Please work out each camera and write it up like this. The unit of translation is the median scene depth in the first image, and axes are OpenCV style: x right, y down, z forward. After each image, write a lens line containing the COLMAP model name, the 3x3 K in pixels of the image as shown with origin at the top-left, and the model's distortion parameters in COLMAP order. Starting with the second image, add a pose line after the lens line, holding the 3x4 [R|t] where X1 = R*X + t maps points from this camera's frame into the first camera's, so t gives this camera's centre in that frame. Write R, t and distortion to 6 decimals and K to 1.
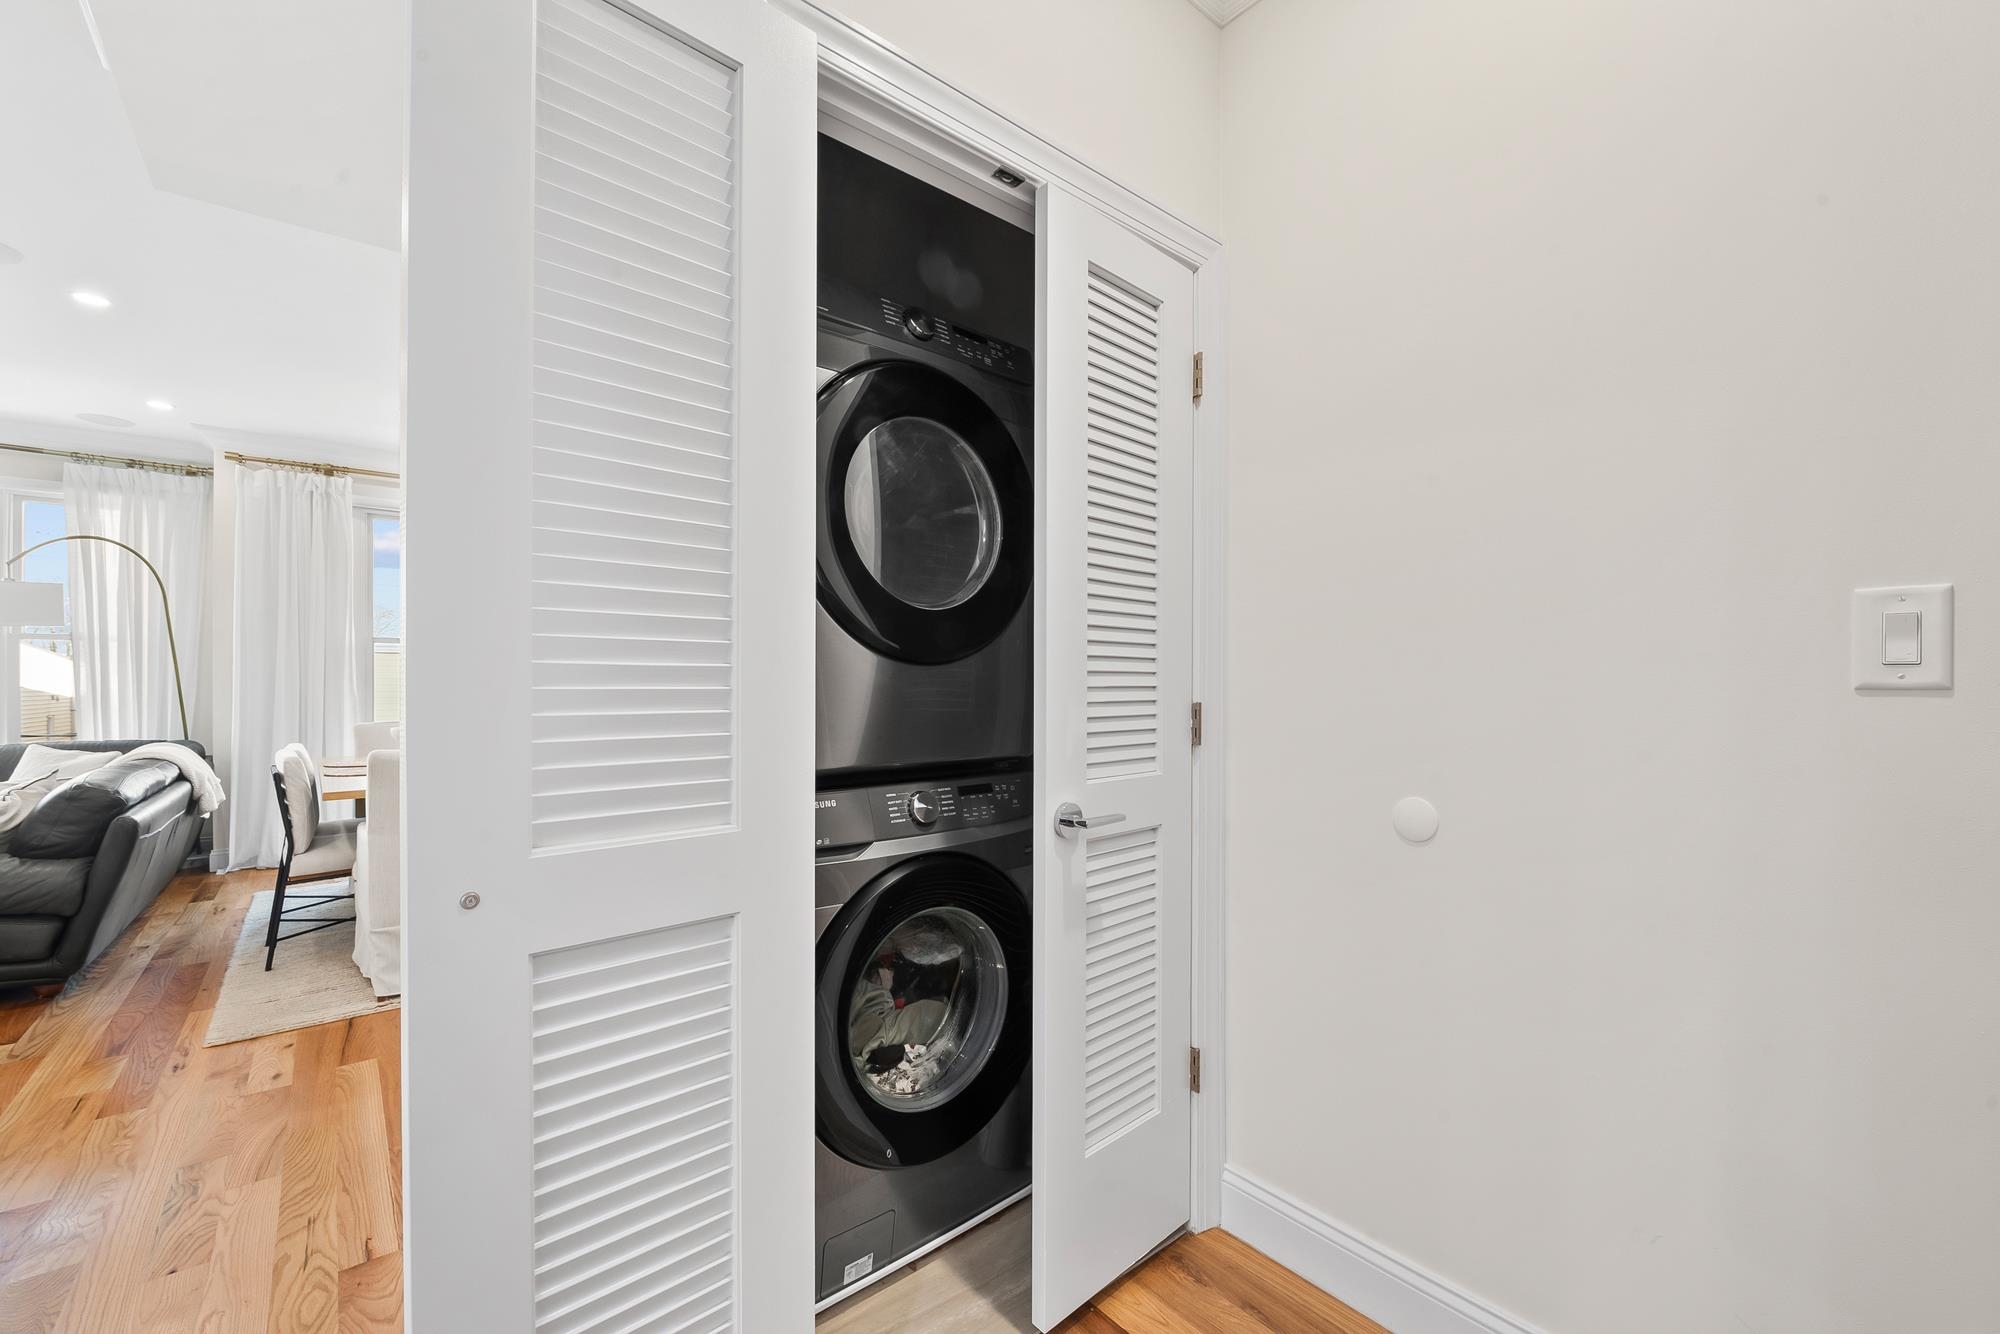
lens RADIAL K [[807.7, 0, 1004.1], [0, 807.7, 680.6], [0, 0, 1]] dist [-0.005601, -0.001566]
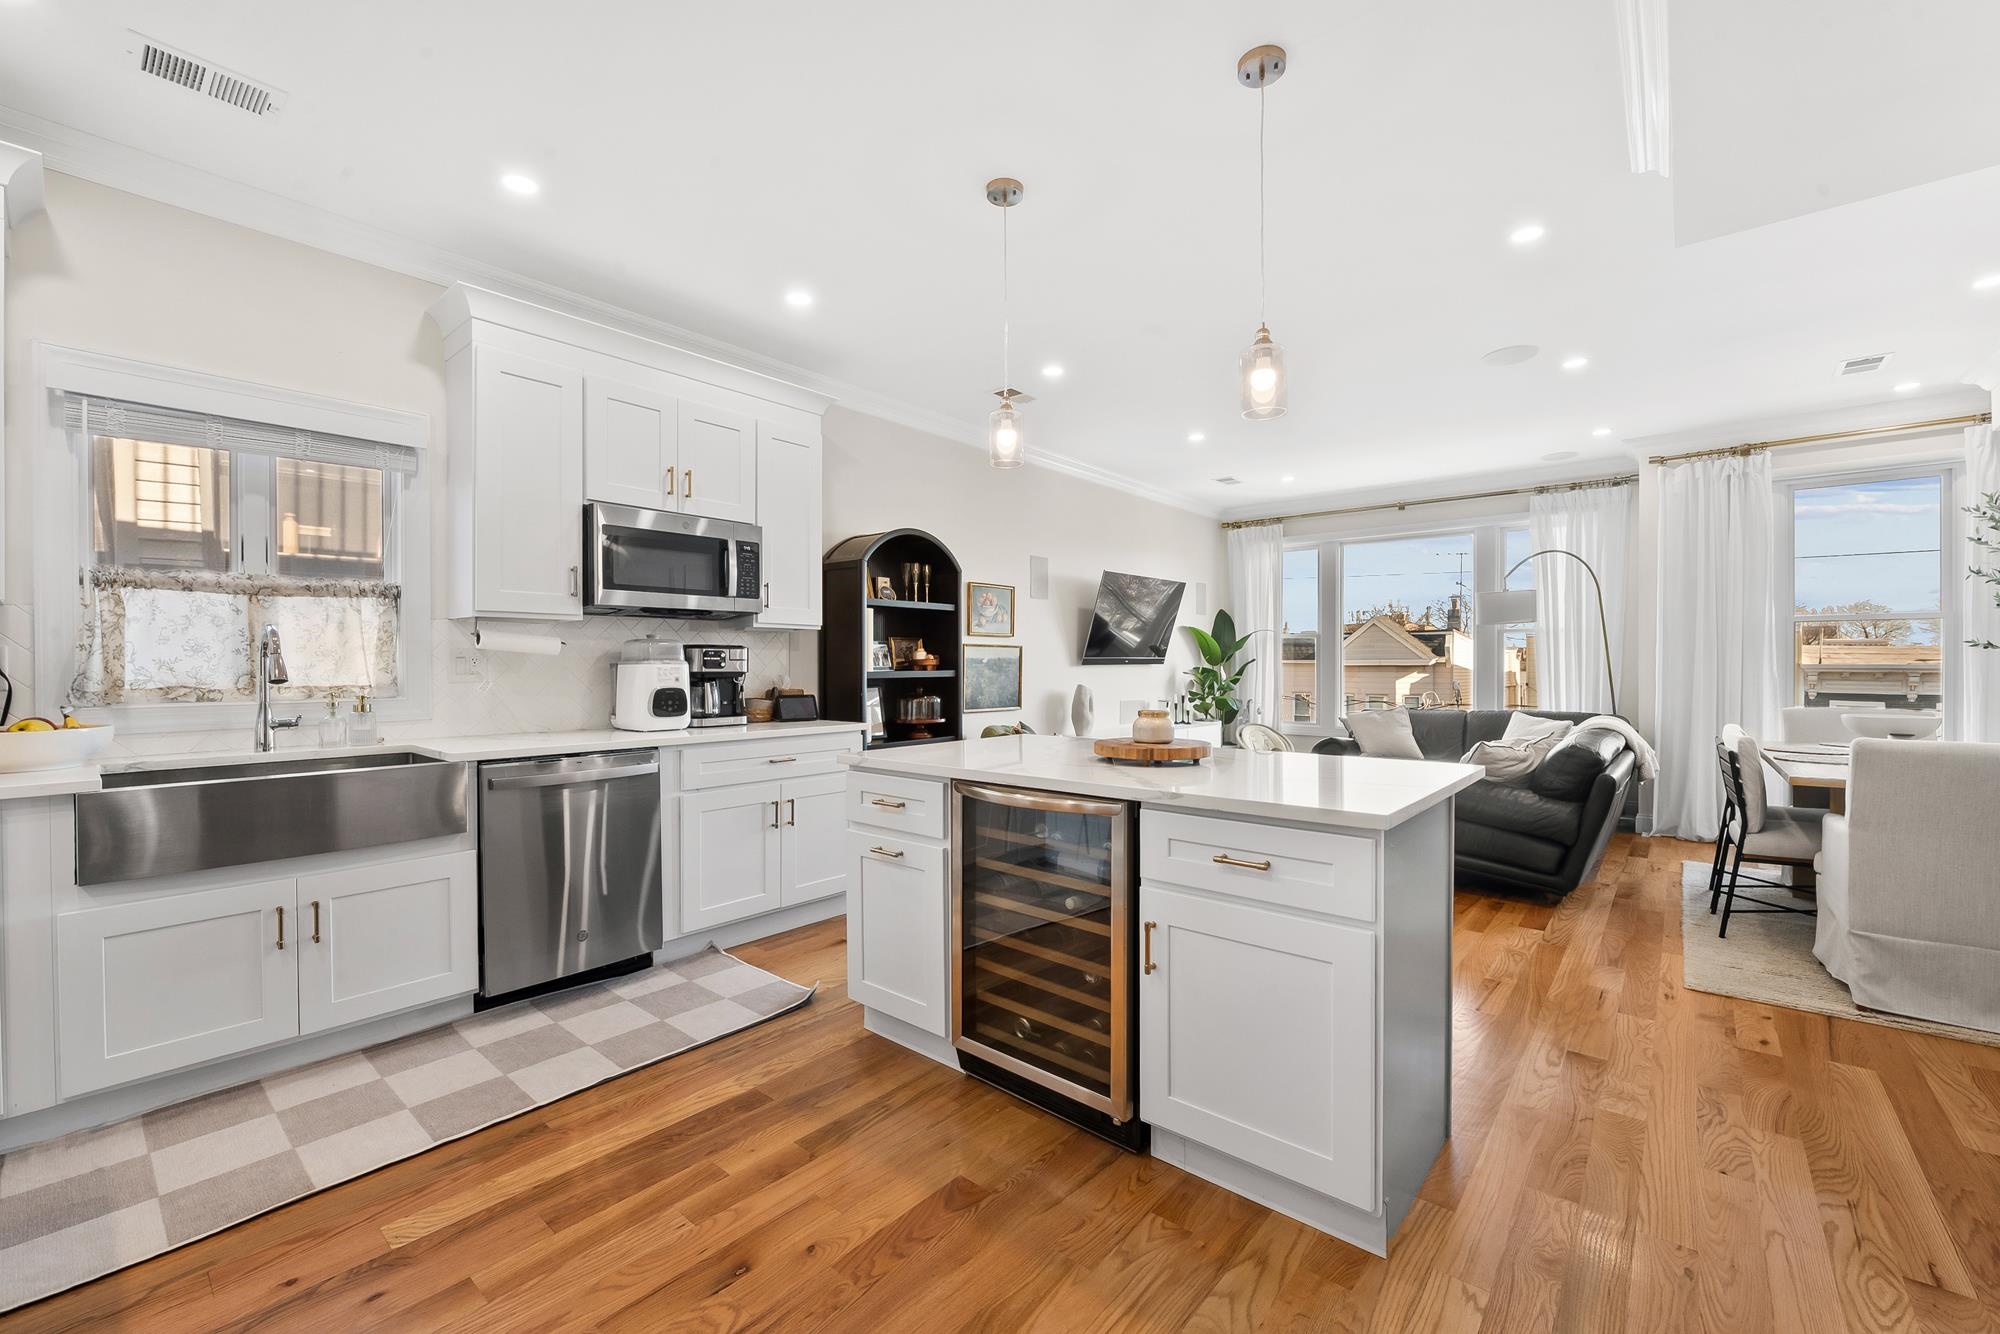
lens RADIAL K [[807.7, 0, 1003.7], [0, 807.7, 670.5], [0, 0, 1]] dist [-0.005601, -0.001566]
pose [[0.169534, 0.004465, -0.985514, -0.026797], [0.003985, 0.999978, 0.005216, 0.000334], [0.985516, -0.004811, 0.169513, -0.079605]]
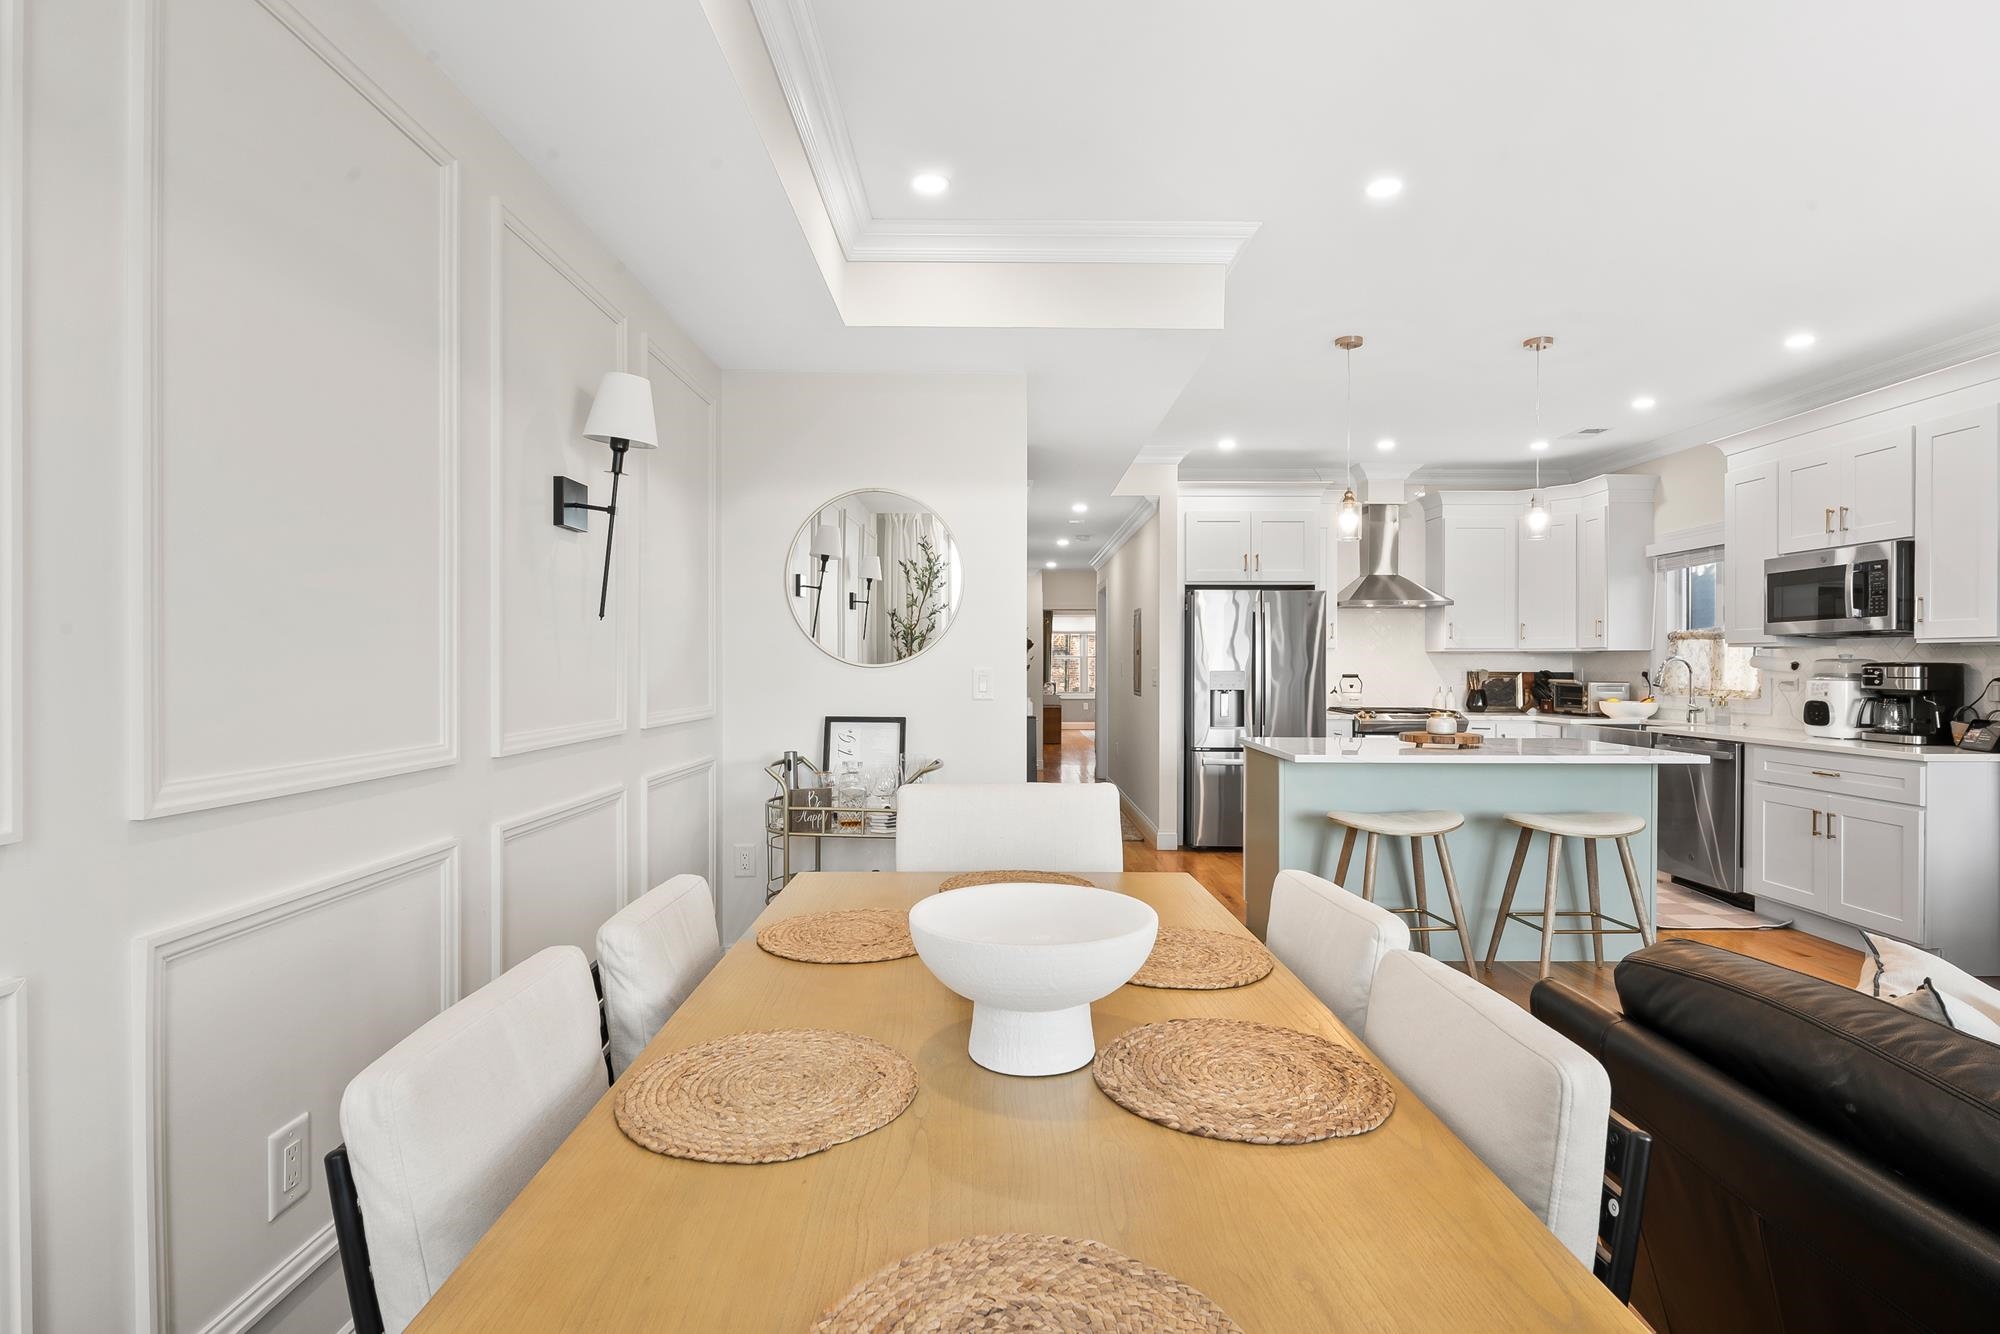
lens RADIAL K [[986.9, 0, 993.6], [0, 986.9, 667.0], [0, 0, 1]] dist [-0.007046, -0.001555]
pose [[-0.766519, -0.007831, 0.642174, -0.826939], [-0.006641, 0.999969, 0.004267, -0.016335], [-0.642188, -0.000994, -0.766547, 1.147503]]
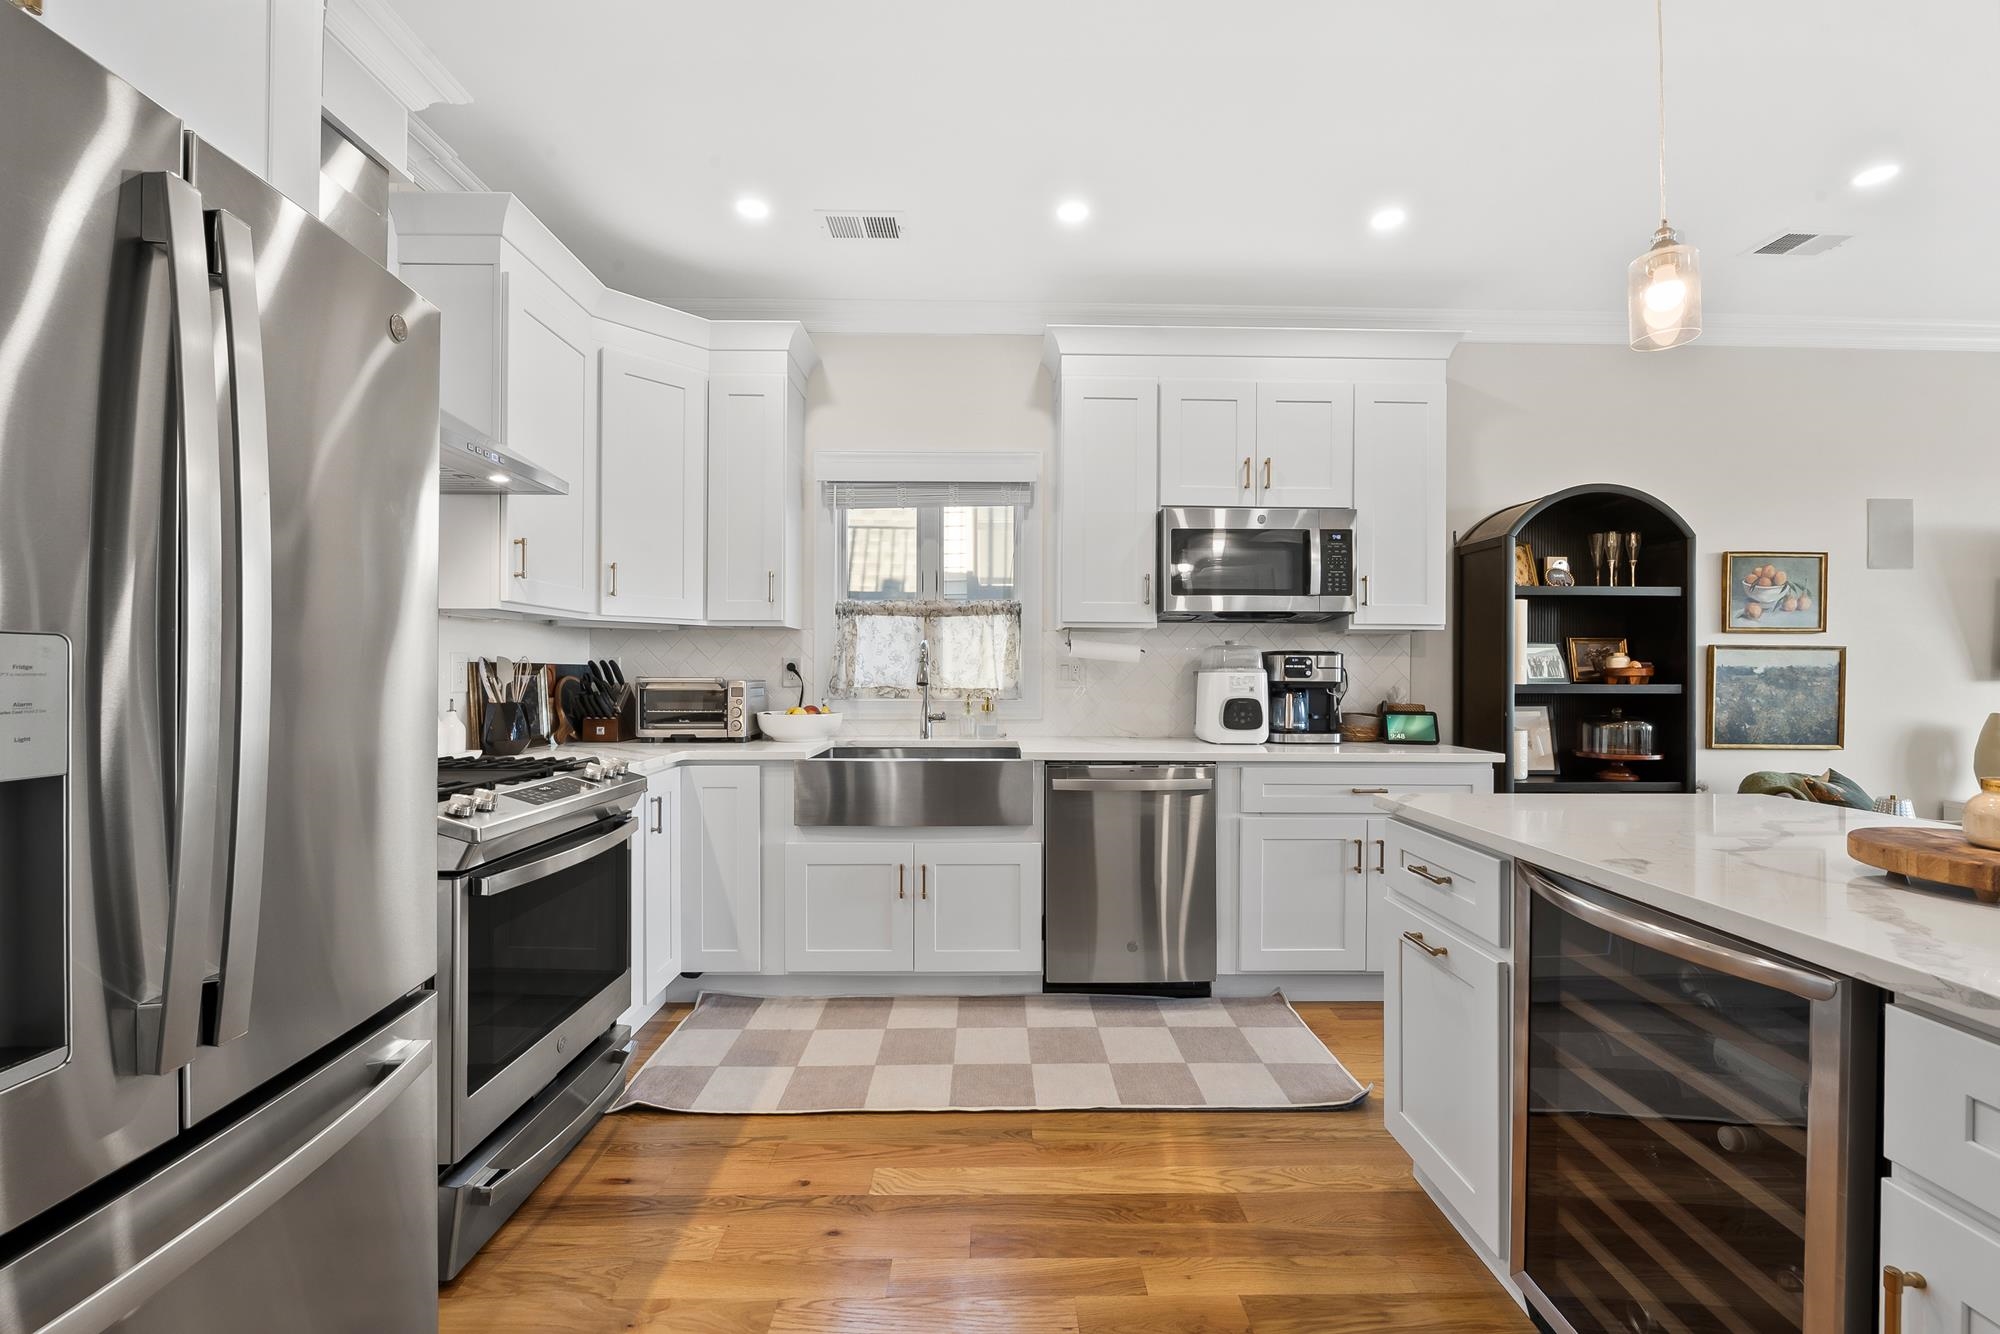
lens RADIAL K [[807.7, 0, 1006.6], [0, 807.7, 669.8], [0, 0, 1]] dist [-0.005601, -0.001566]
pose [[-0.626849, -0.008584, -0.779094, -0.156002], [-0.006179, 0.999963, -0.006046, 0.000319], [0.779116, 0.001024, -0.626878, 0.018099]]
